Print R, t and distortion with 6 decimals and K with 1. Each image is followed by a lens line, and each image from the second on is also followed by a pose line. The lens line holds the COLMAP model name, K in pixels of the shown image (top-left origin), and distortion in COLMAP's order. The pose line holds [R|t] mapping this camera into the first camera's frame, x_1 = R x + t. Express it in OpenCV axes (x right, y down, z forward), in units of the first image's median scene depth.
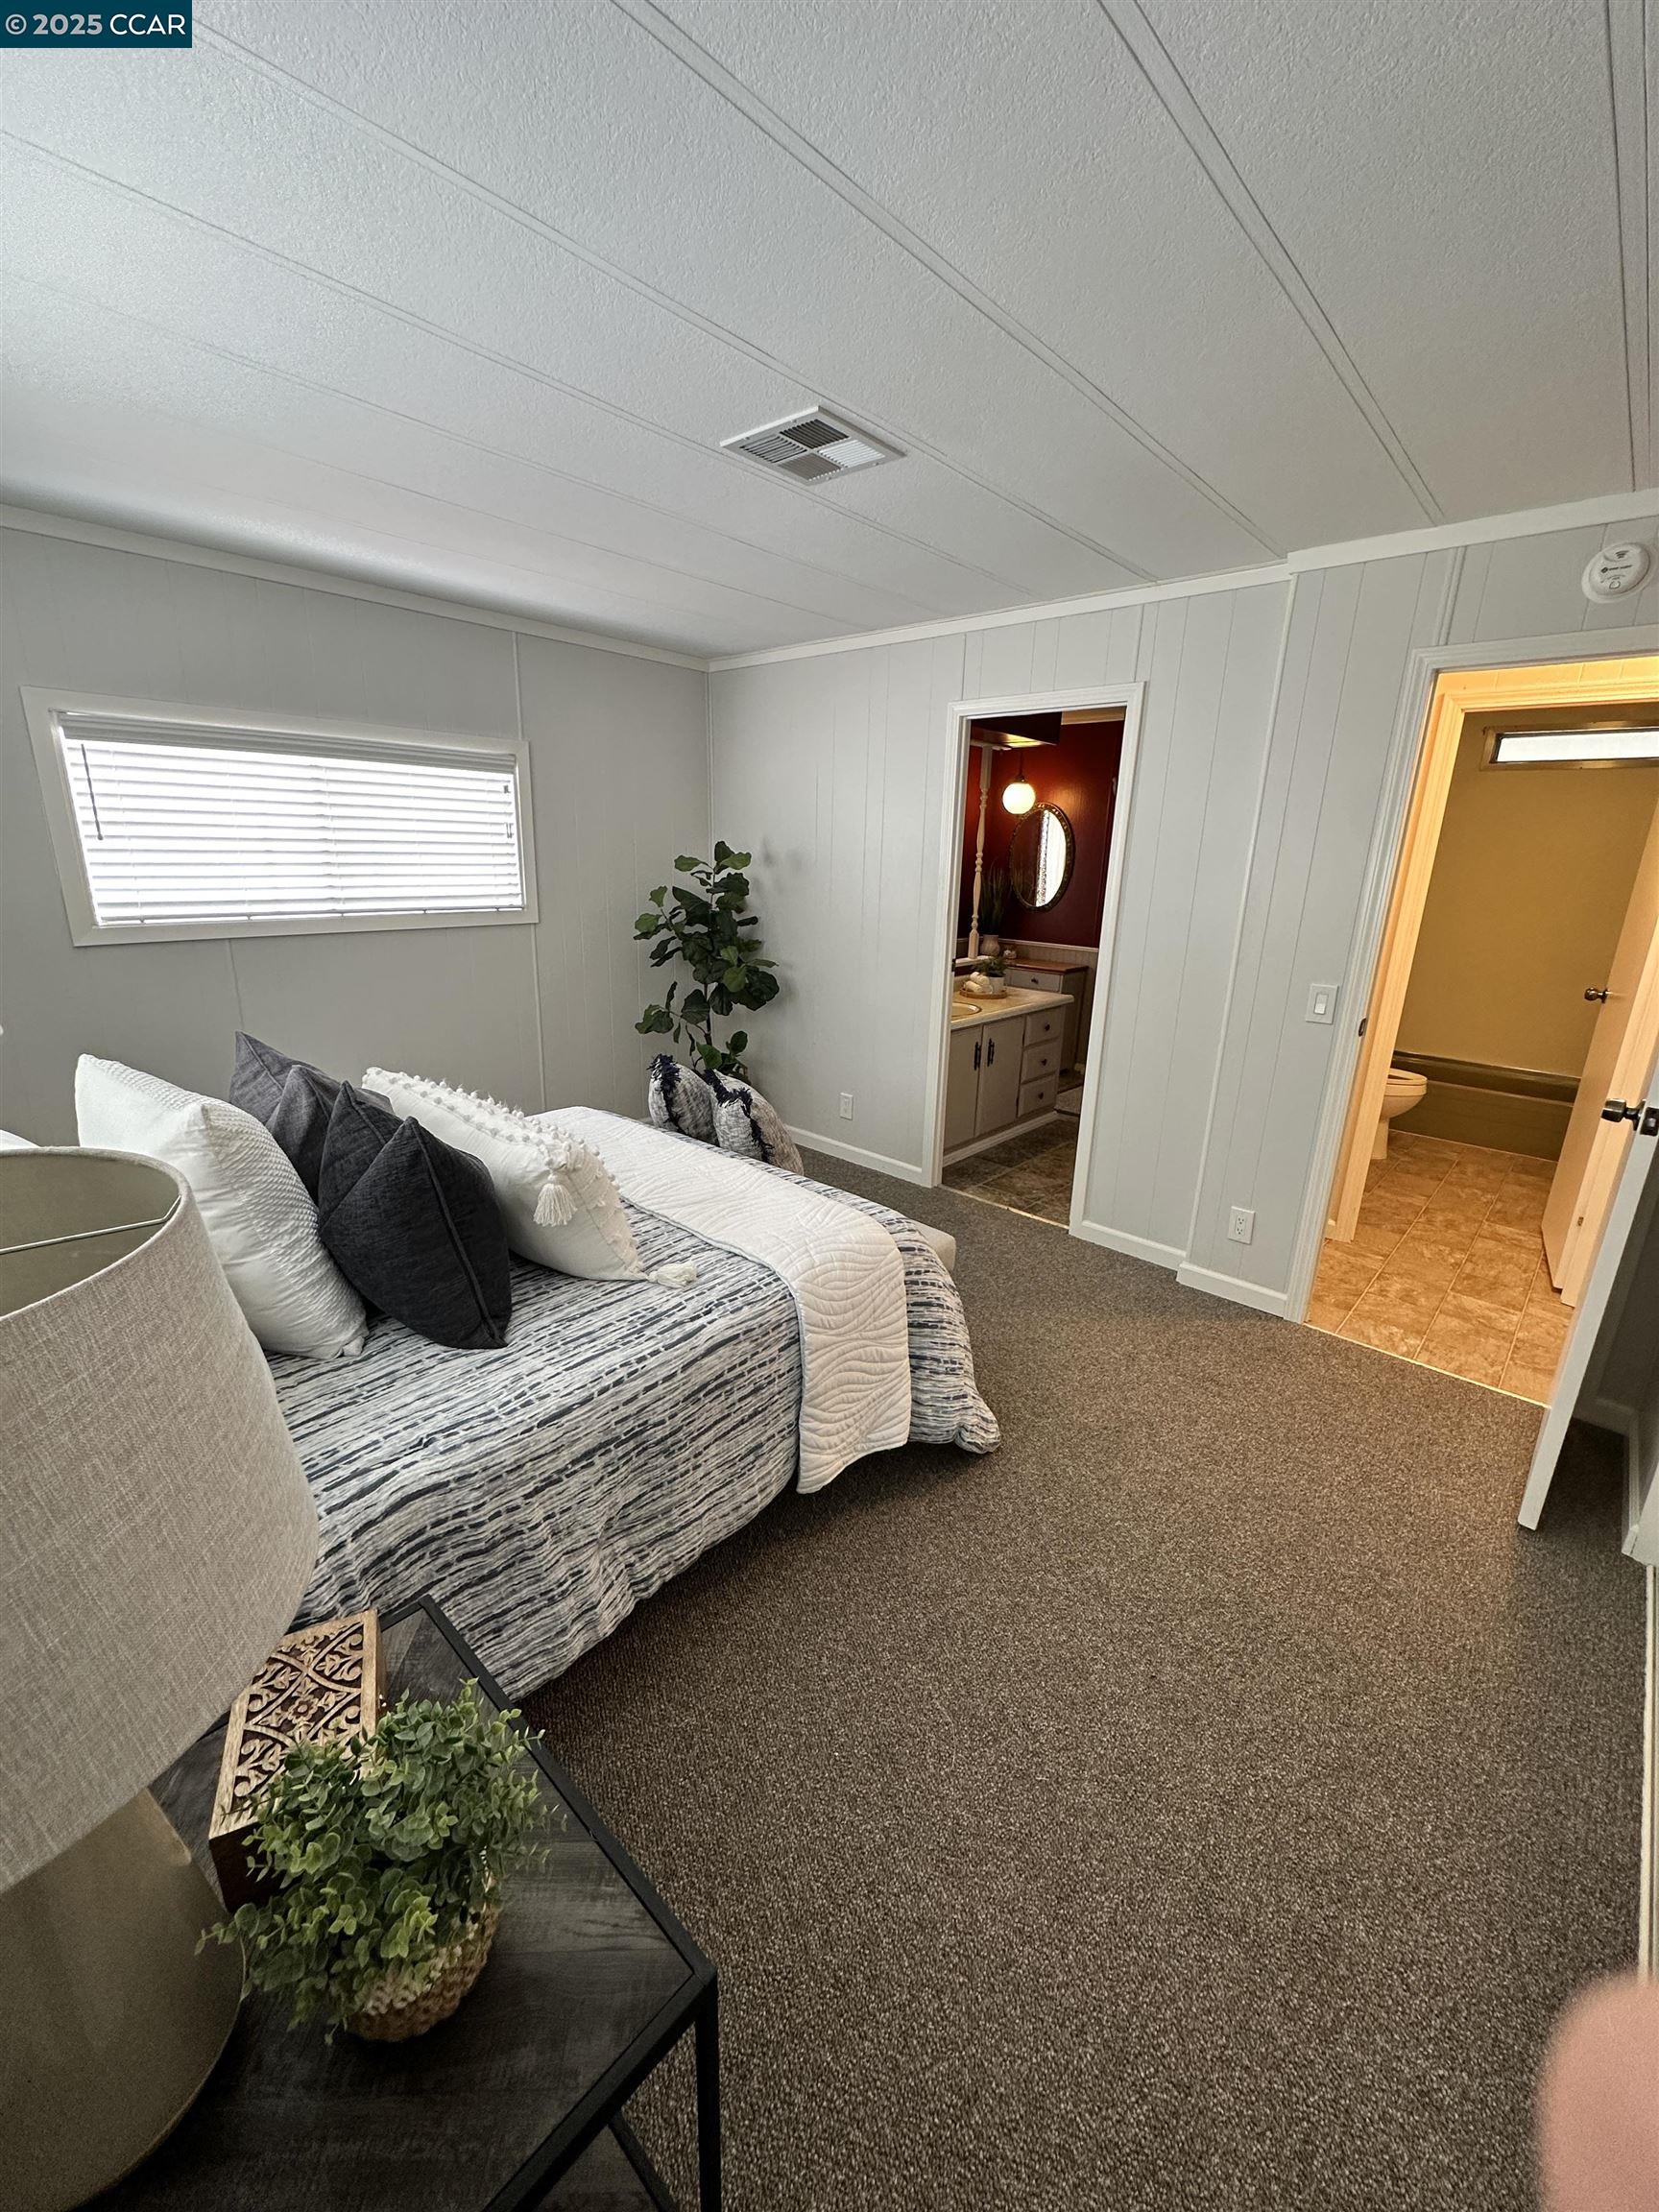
lens RADIAL K [[884.0, 0, 829.9], [0, 884.0, 1102.6], [0, 0, 1]] dist [-0.005995, 0.001781]
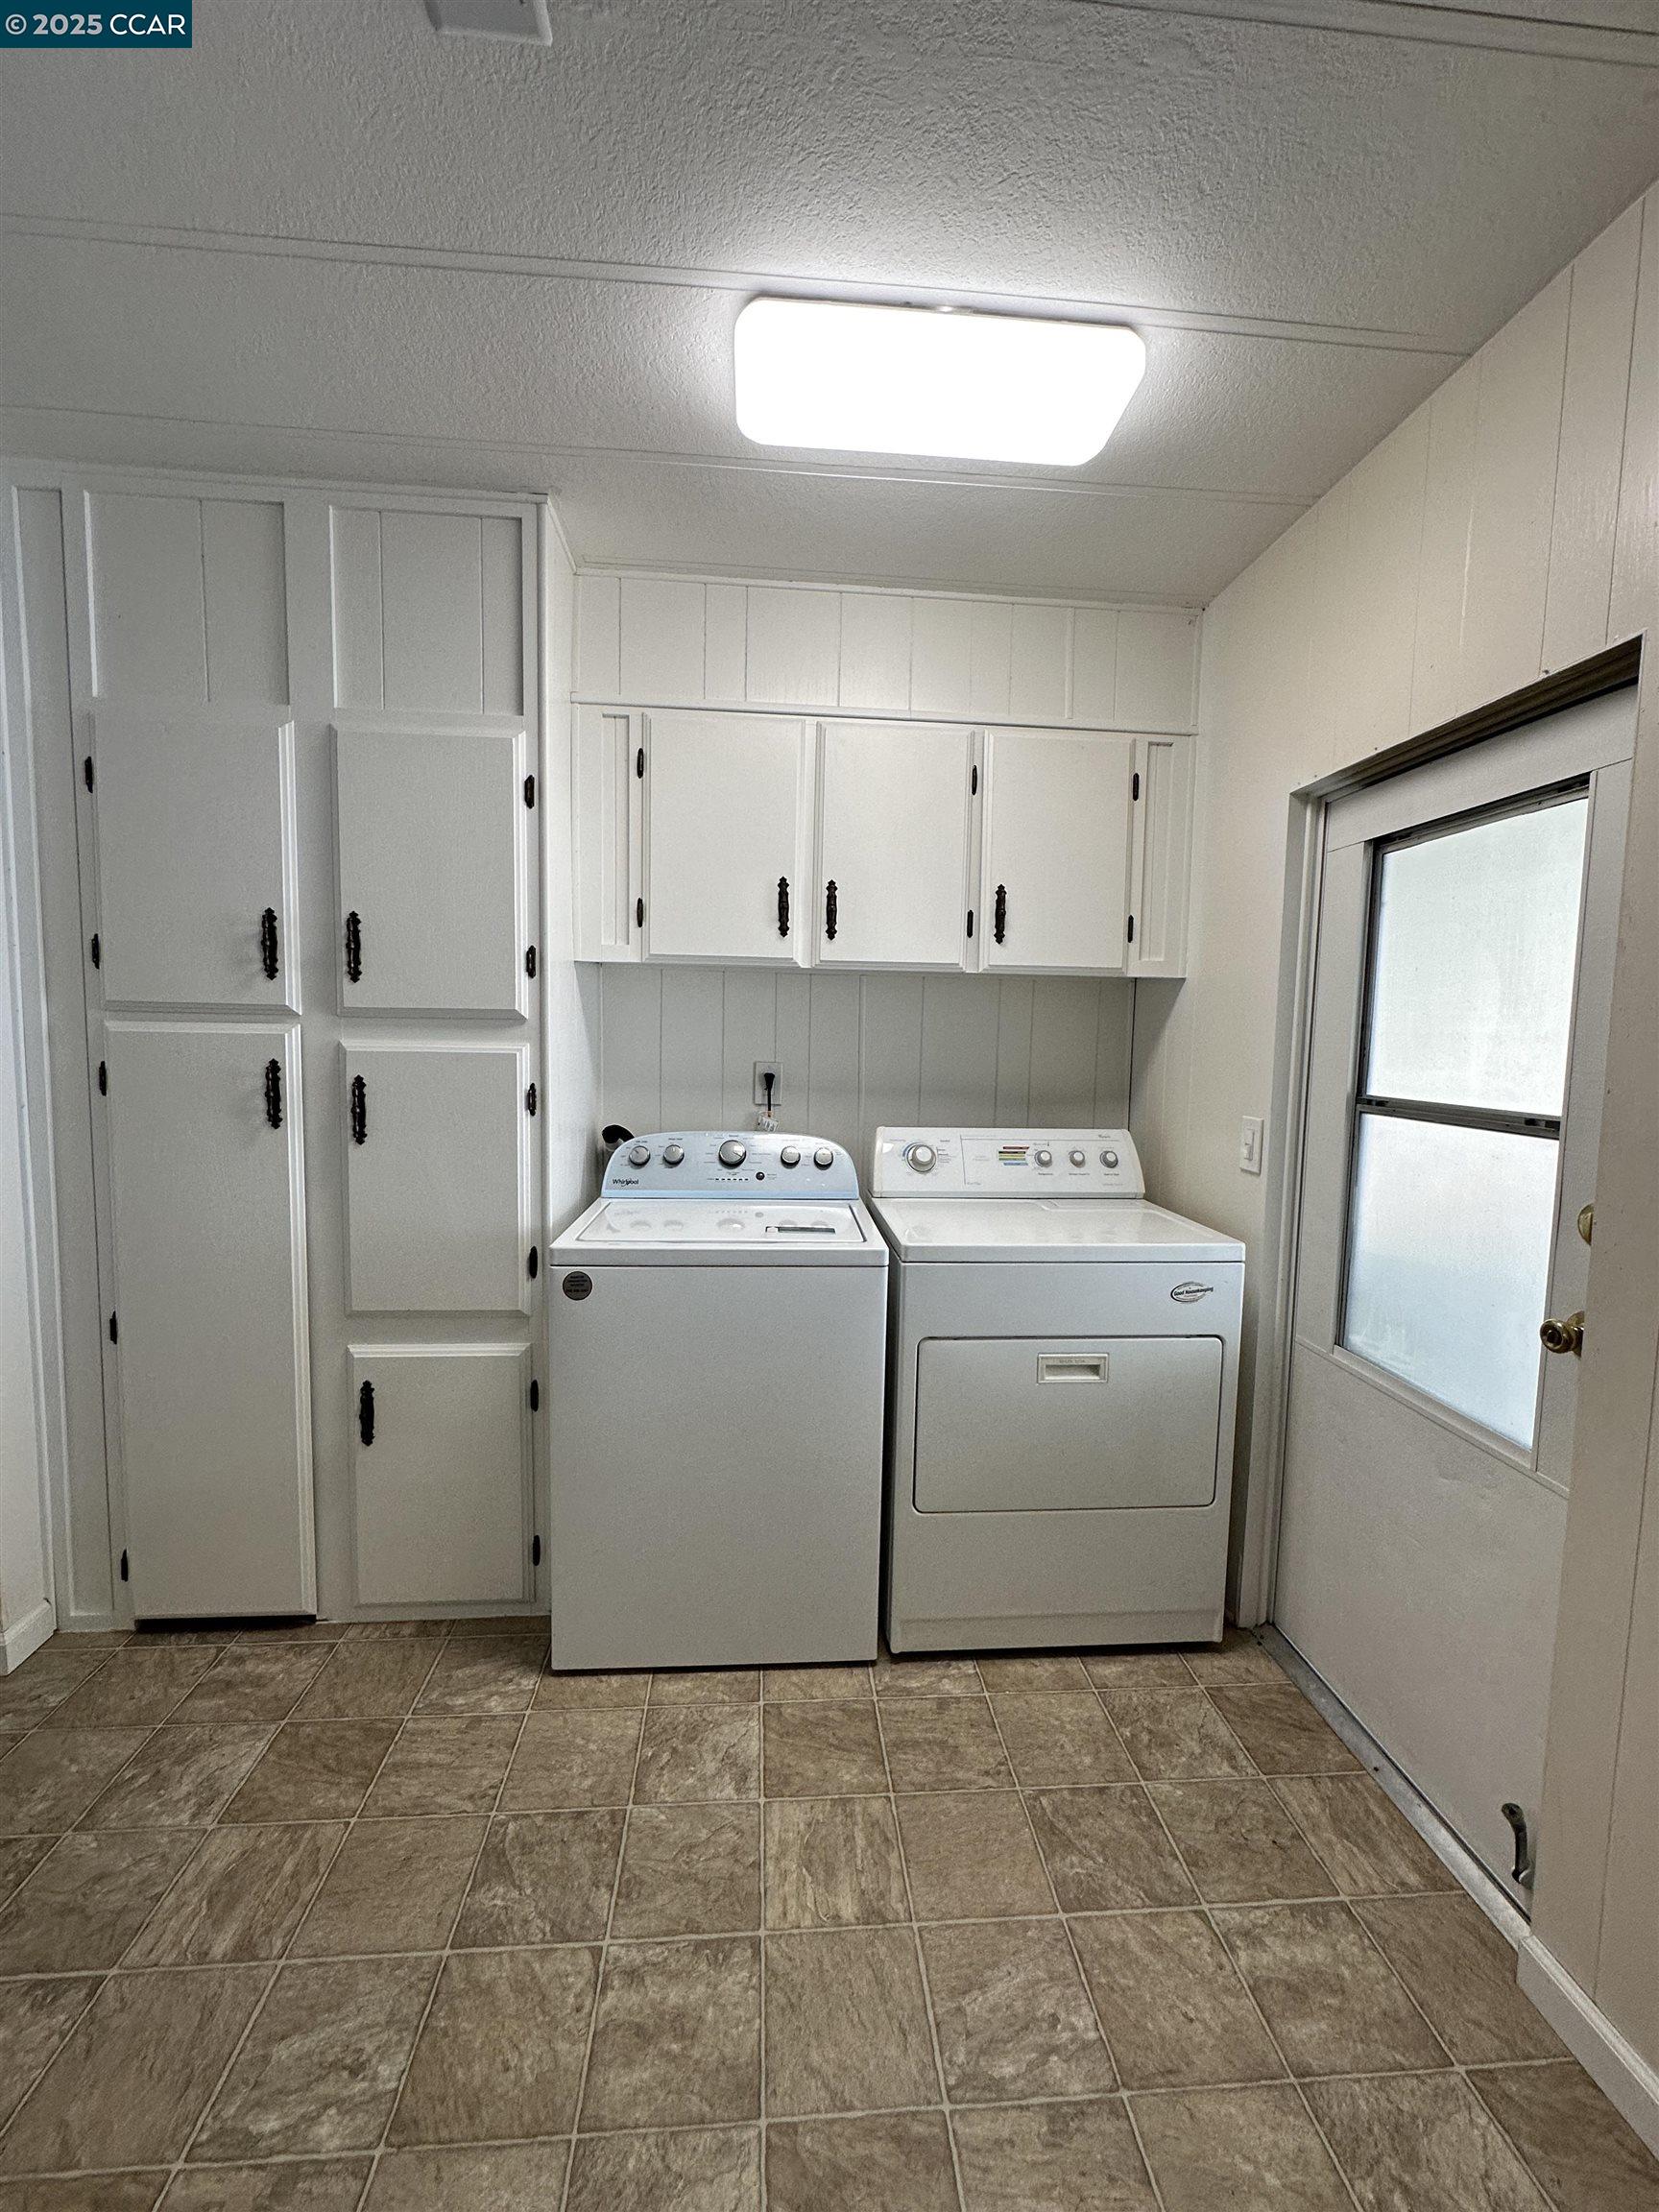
lens RADIAL K [[884.0, 0, 825.0], [0, 884.0, 1106.3], [0, 0, 1]] dist [-0.005995, 0.001781]
pose [[0.728651, 0.046478, -0.683307, 1.272855], [-0.193868, 0.970886, -0.140694, -0.185193], [0.656874, 0.234988, 0.716448, 1.023427]]
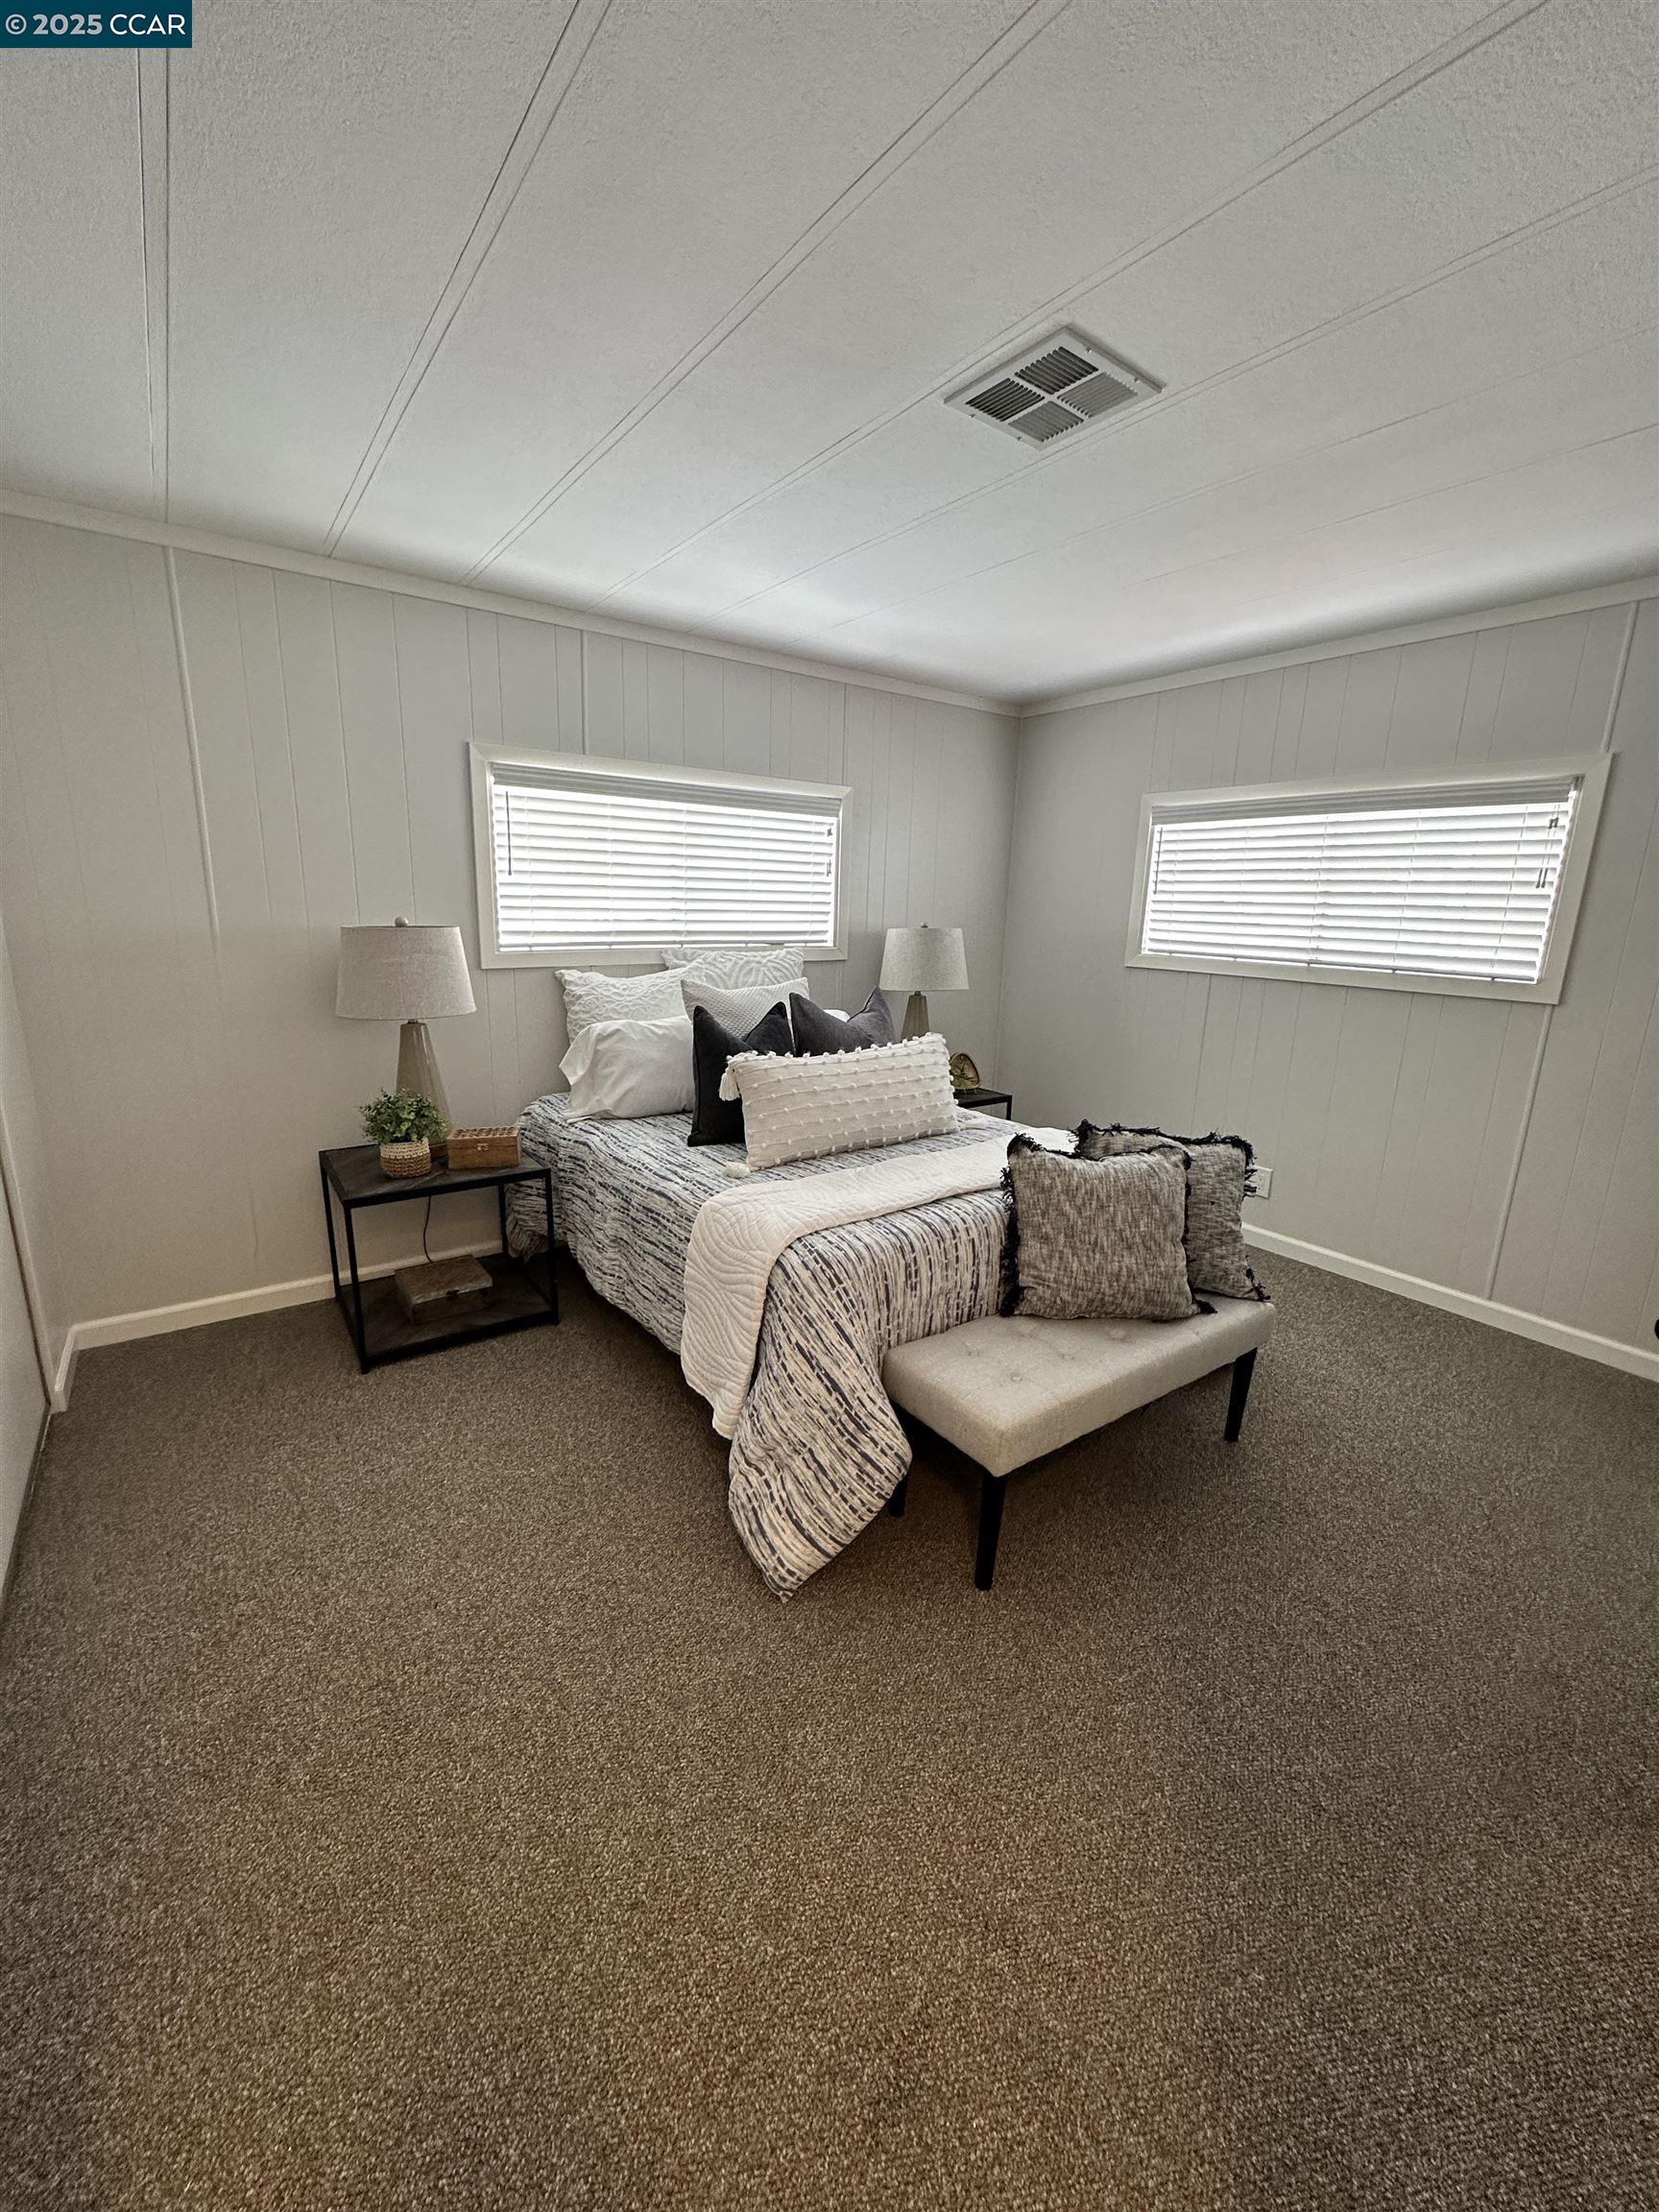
lens RADIAL K [[884.0, 0, 830.4], [0, 884.0, 1103.0], [0, 0, 1]] dist [-0.005995, 0.001781]
pose [[-0.200971, 0.187647, -0.961457, 0.683180], [-0.307973, 0.919613, 0.243855, -0.173572], [0.929926, 0.345111, -0.127026, 0.802010]]
